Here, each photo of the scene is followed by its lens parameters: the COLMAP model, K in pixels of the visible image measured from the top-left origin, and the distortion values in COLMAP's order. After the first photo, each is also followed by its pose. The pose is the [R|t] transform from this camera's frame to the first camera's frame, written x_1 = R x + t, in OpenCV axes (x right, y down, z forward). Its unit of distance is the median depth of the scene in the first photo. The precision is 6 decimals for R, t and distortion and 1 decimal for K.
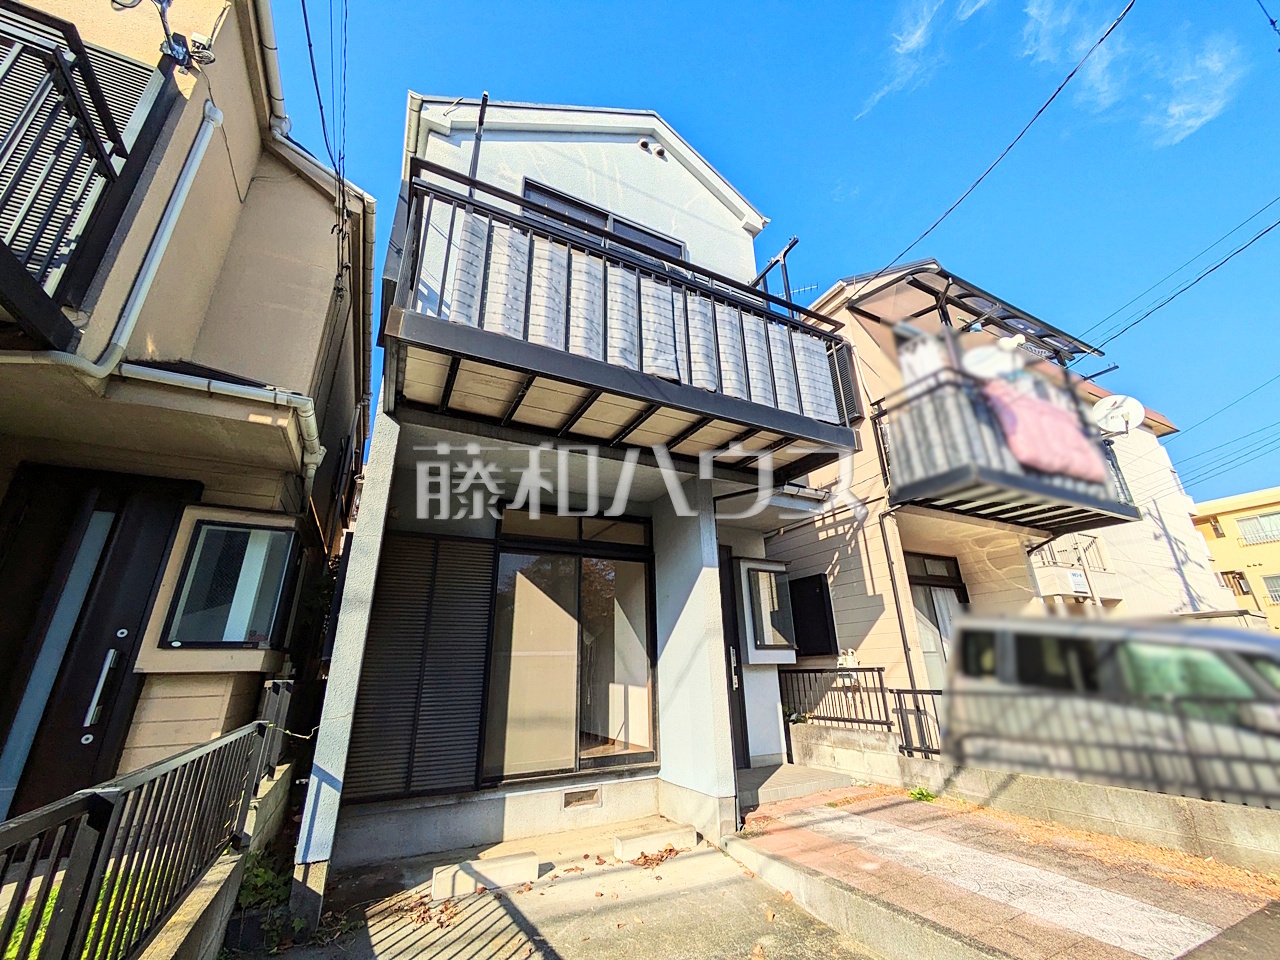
lens RADIAL K [[506.3, 0, 641.8], [0, 506.3, 478.1], [0, 0, 1]] dist [-0.001234, 0.000726]
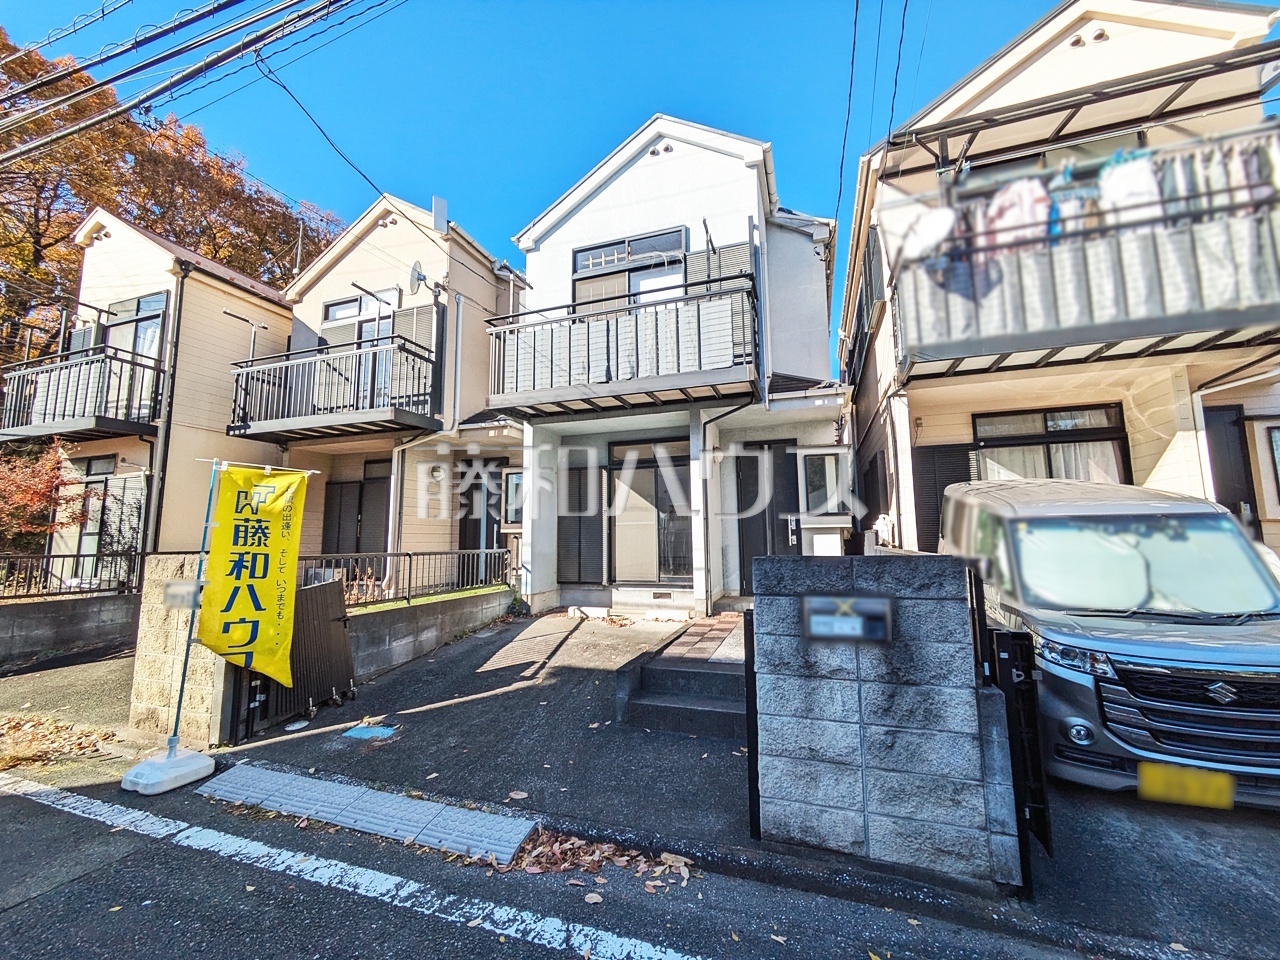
lens RADIAL K [[506.3, 0, 641.1], [0, 506.3, 480.7], [0, 0, 1]] dist [-0.001234, 0.000726]
pose [[0.691872, -0.071672, -0.718454, 1.091724], [0.255684, 0.954901, 0.150964, -0.071418], [0.675233, -0.288145, 0.678994, -0.186114]]
